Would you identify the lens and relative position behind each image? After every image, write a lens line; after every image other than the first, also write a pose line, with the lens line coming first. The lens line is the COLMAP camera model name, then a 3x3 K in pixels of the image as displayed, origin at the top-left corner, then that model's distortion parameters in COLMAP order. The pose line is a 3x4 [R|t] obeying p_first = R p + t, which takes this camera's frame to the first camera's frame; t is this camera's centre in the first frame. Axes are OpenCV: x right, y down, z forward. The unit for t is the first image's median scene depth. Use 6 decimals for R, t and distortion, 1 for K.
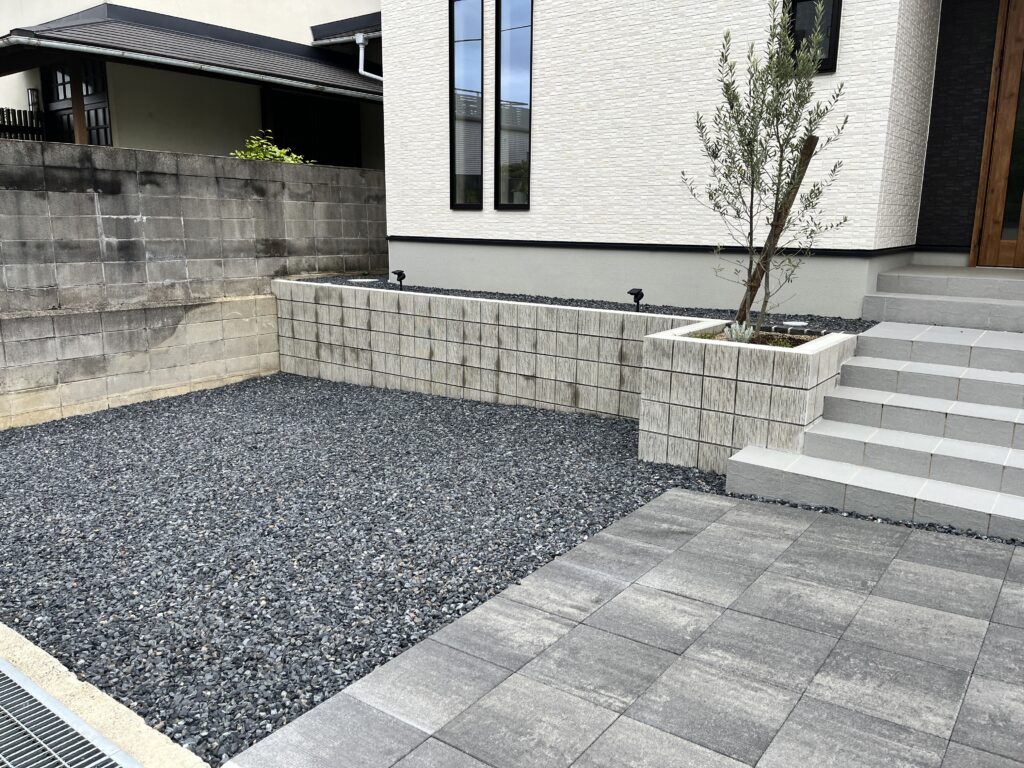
lens RADIAL K [[767.9, 0, 508.8], [0, 767.9, 380.9], [0, 0, 1]] dist [0.059082, -0.083022]
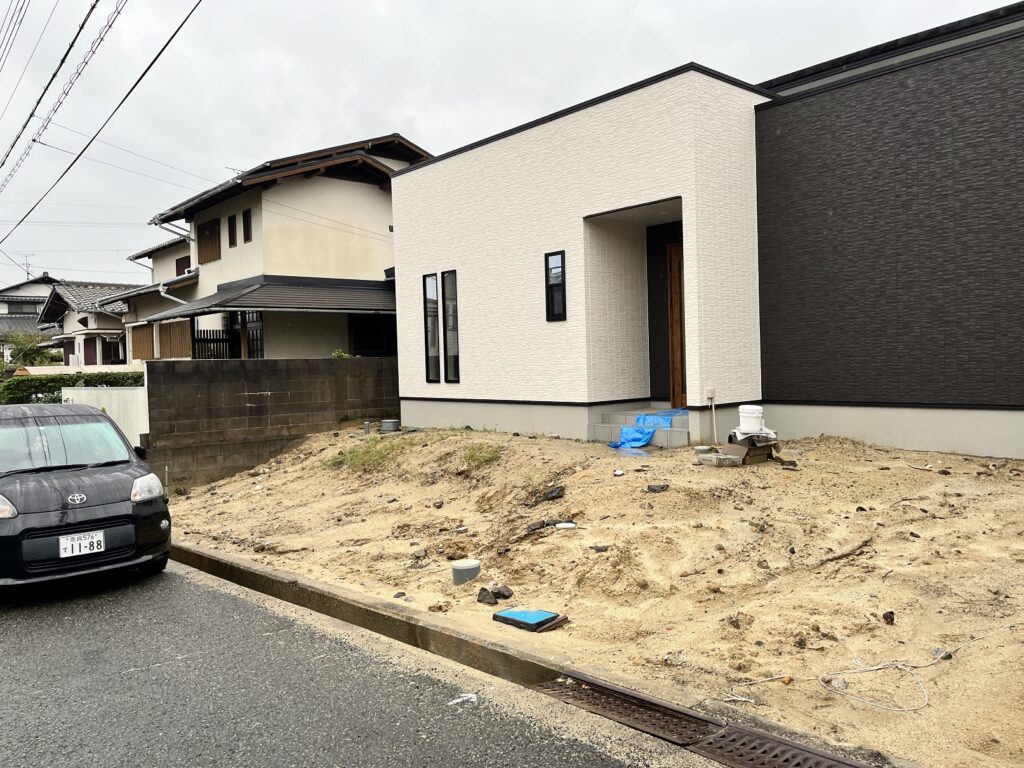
lens RADIAL K [[767.9, 0, 504.8], [0, 767.9, 375.0], [0, 0, 1]] dist [0.059082, -0.083022]
pose [[0.980201, -0.033789, -0.195098, 0.771488], [-0.003411, 0.982304, -0.187265, 0.164213], [0.197973, 0.184222, 0.962740, -1.186201]]
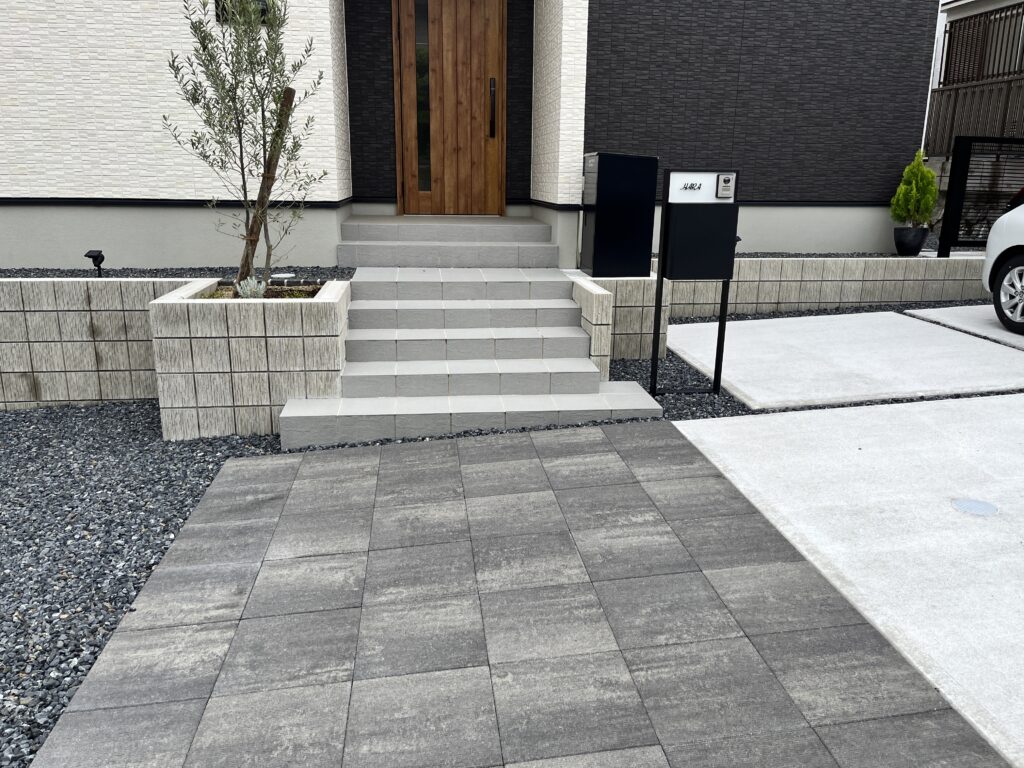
lens RADIAL K [[767.9, 0, 514.7], [0, 767.9, 375.2], [0, 0, 1]] dist [0.059082, -0.083022]
pose [[0.707778, -0.174082, 0.684650, -0.156982], [0.139587, 0.984517, 0.106025, -0.012540], [-0.692507, 0.020526, 0.721119, 0.072492]]
